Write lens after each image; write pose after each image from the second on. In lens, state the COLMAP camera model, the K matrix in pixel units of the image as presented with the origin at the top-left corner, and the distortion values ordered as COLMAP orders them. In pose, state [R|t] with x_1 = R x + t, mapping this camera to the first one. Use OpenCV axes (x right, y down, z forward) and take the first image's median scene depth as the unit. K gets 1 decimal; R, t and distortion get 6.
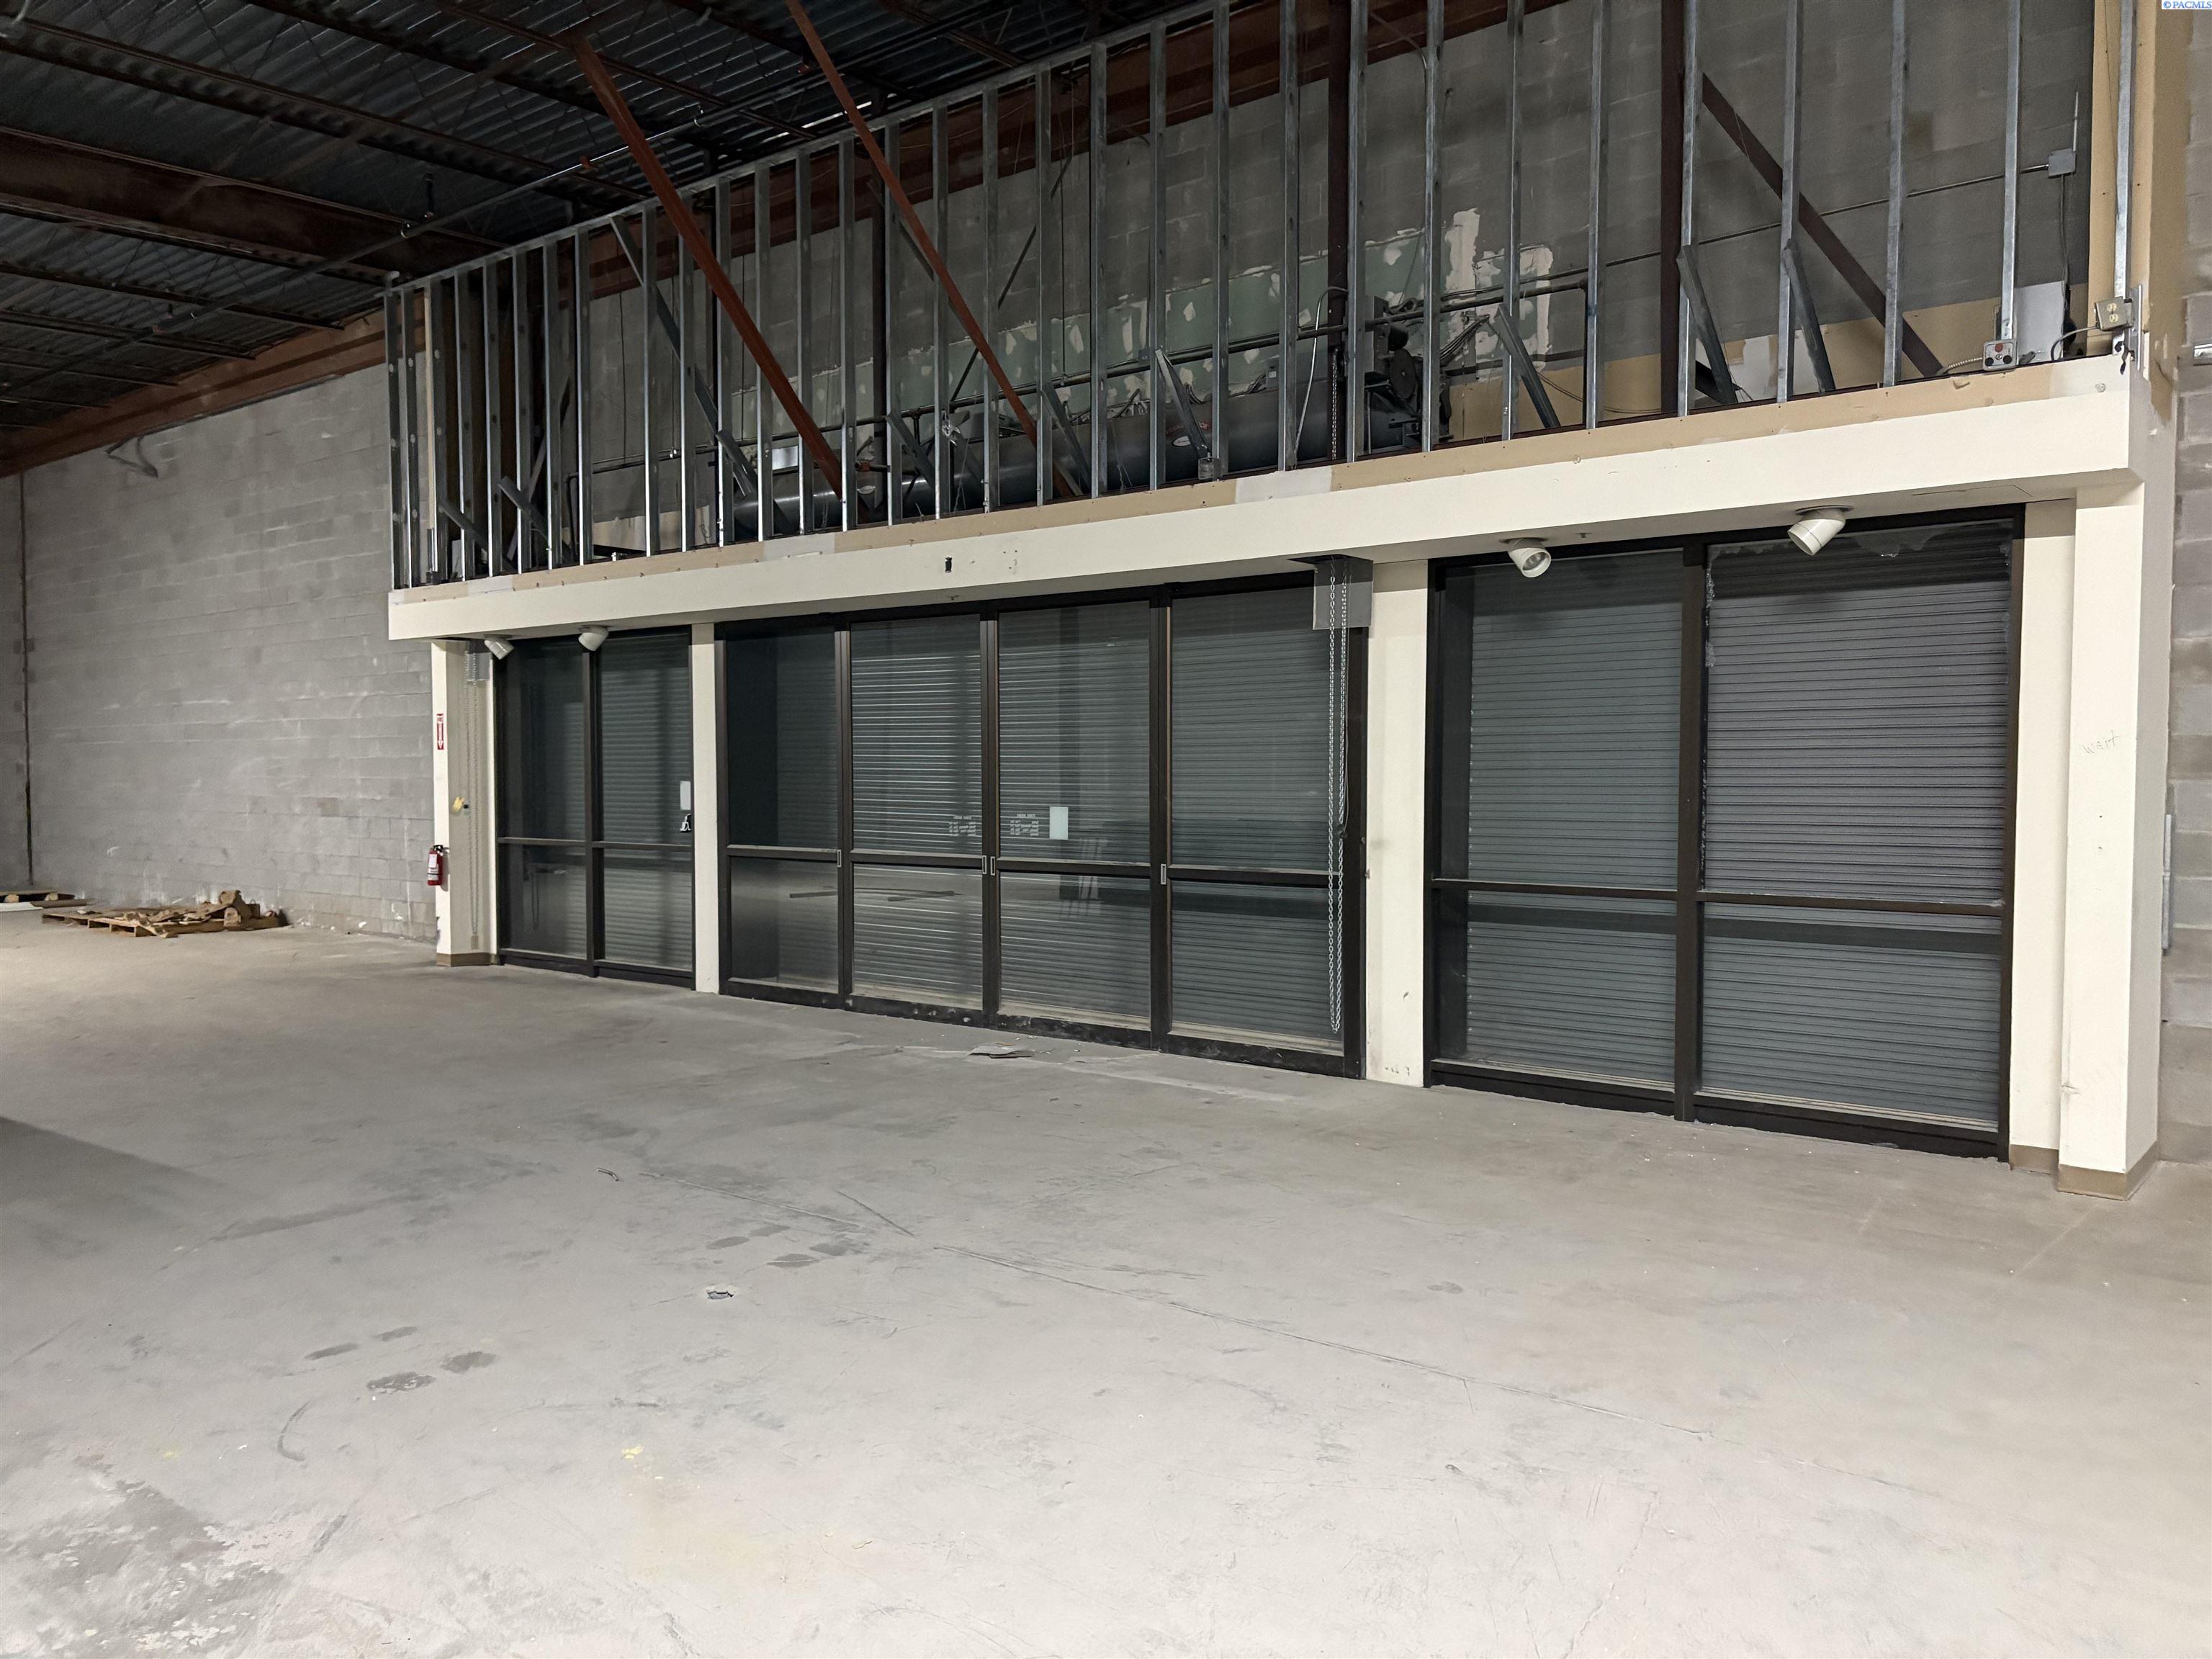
lens RADIAL K [[1644.9, 0, 1126.2], [0, 1644.9, 842.8], [0, 0, 1]] dist [0.042757, -0.061275]
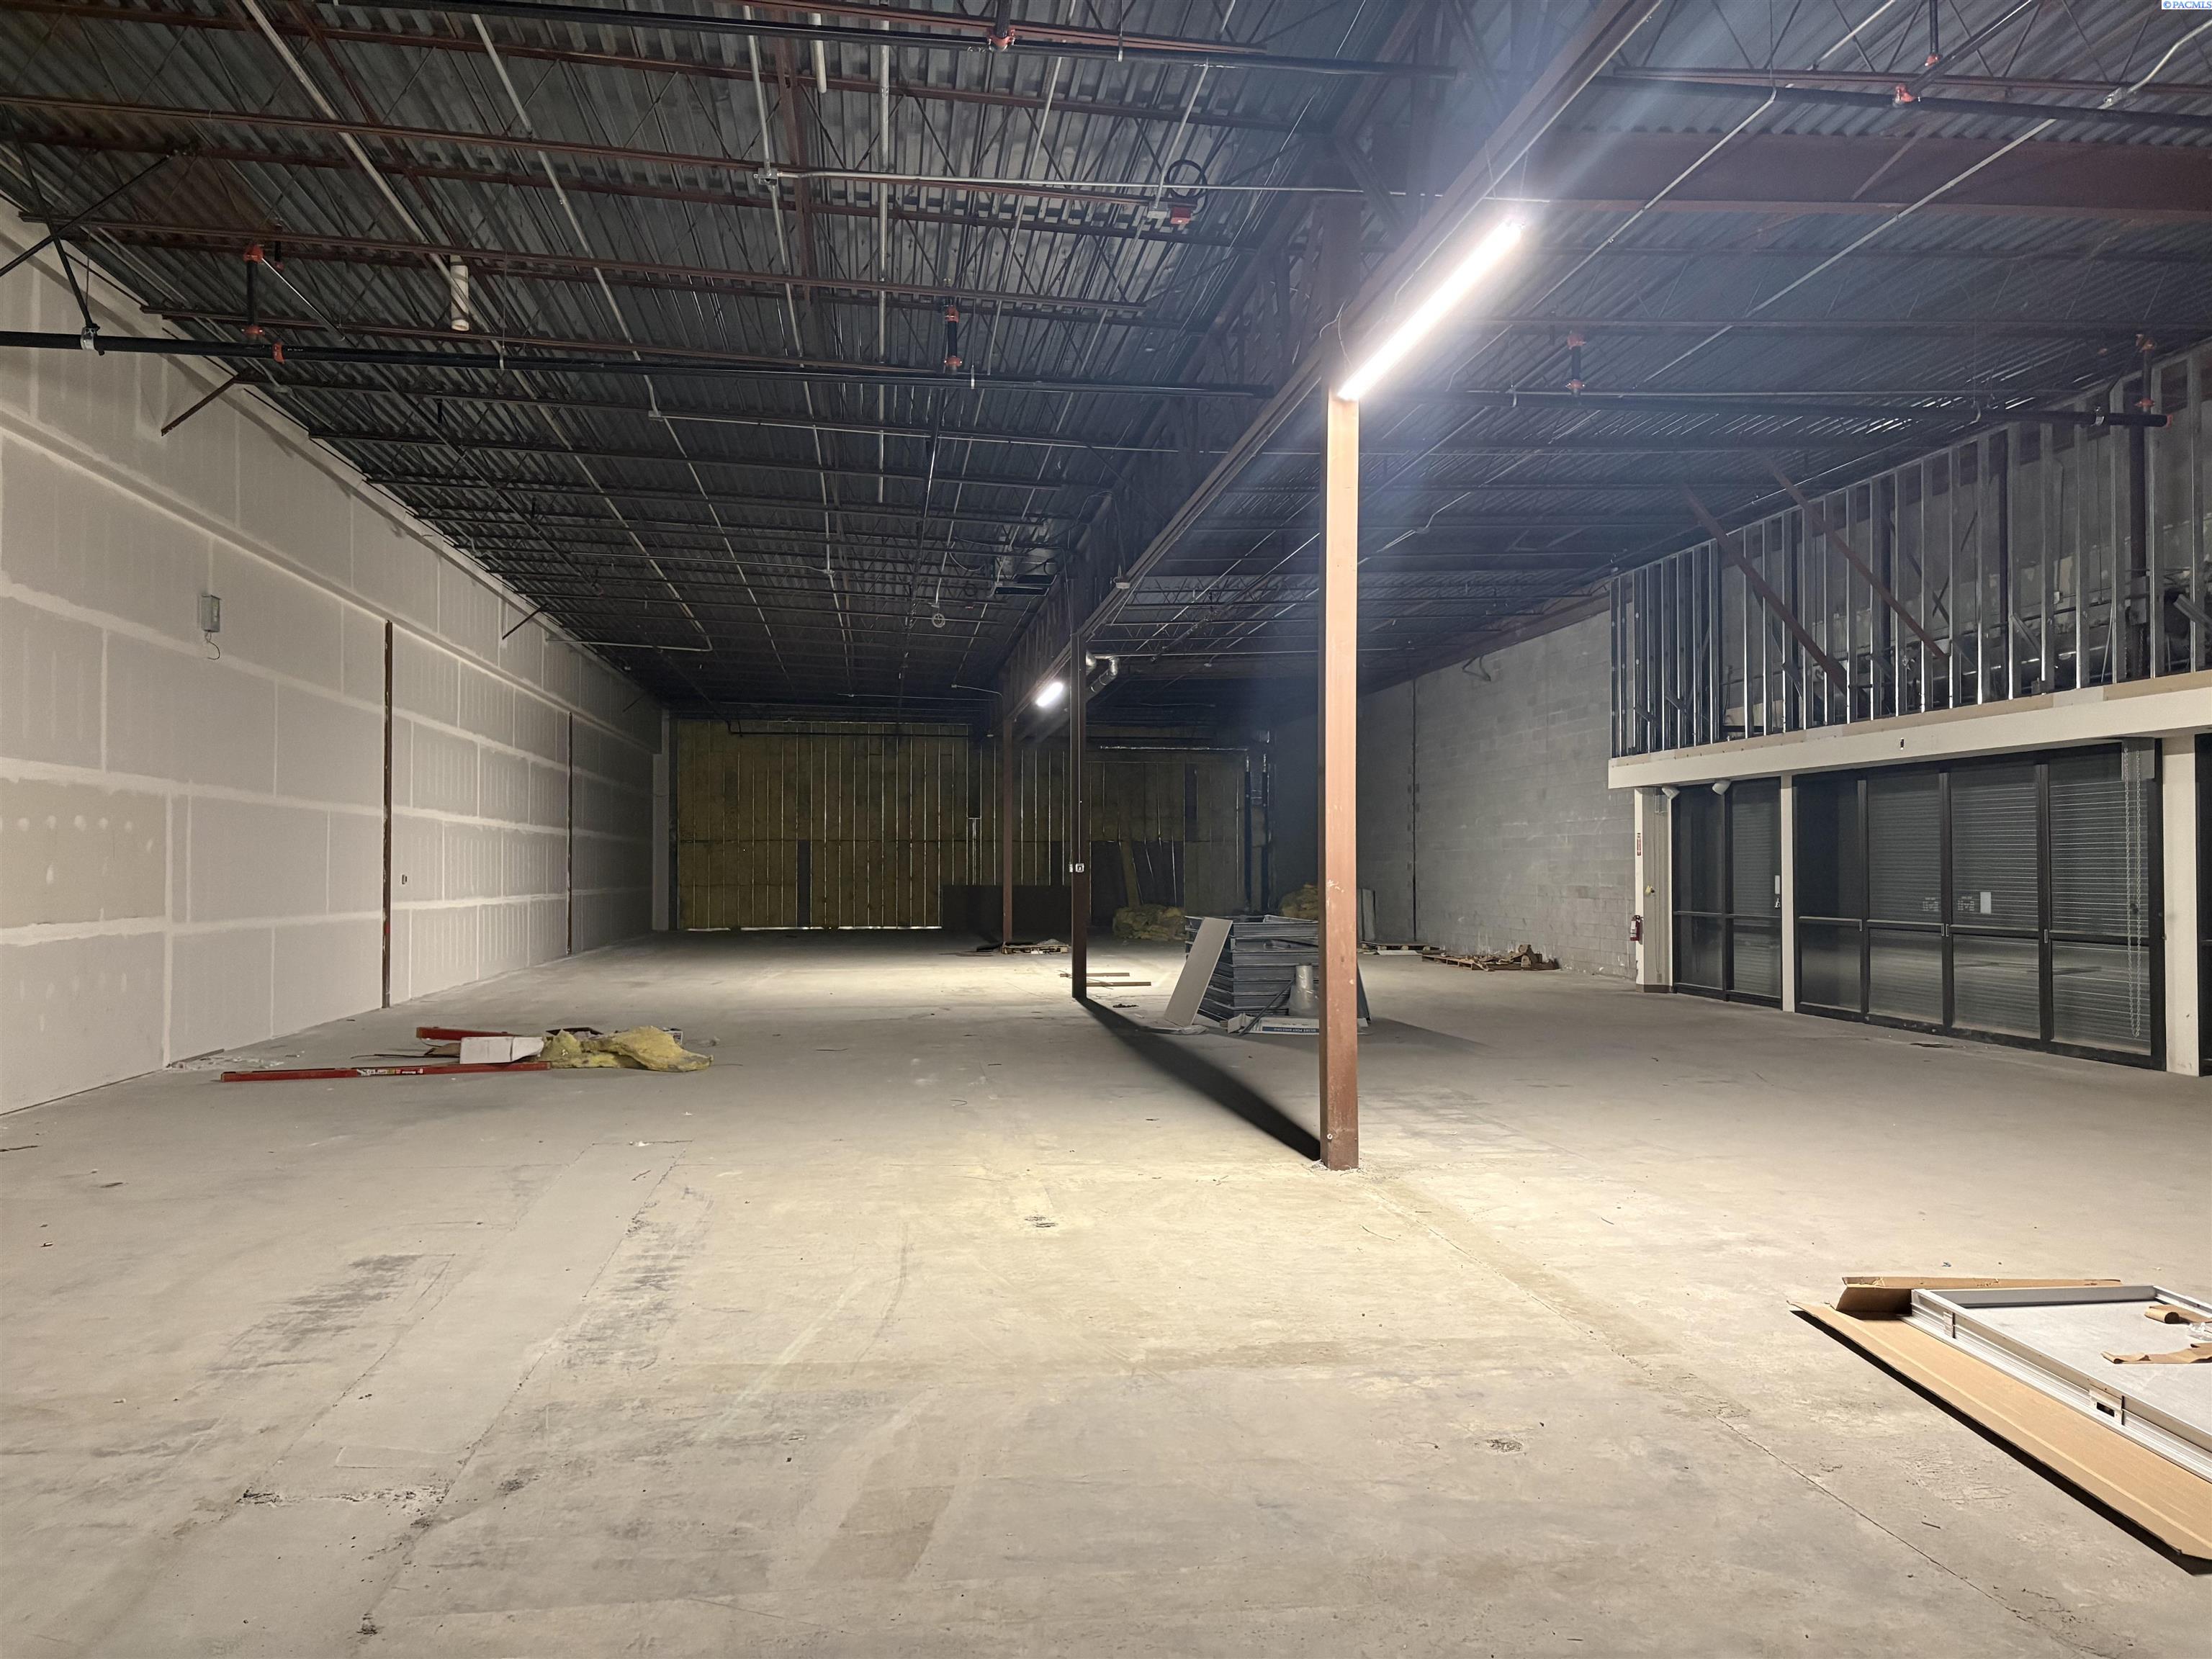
lens RADIAL K [[1644.9, 0, 1111.6], [0, 1644.9, 838.8], [0, 0, 1]] dist [0.042757, -0.061275]
pose [[0.723851, -0.011203, -0.689865, 0.325597], [-0.030482, 0.998373, -0.048197, 0.020546], [0.689283, 0.055916, 0.722331, -0.516939]]
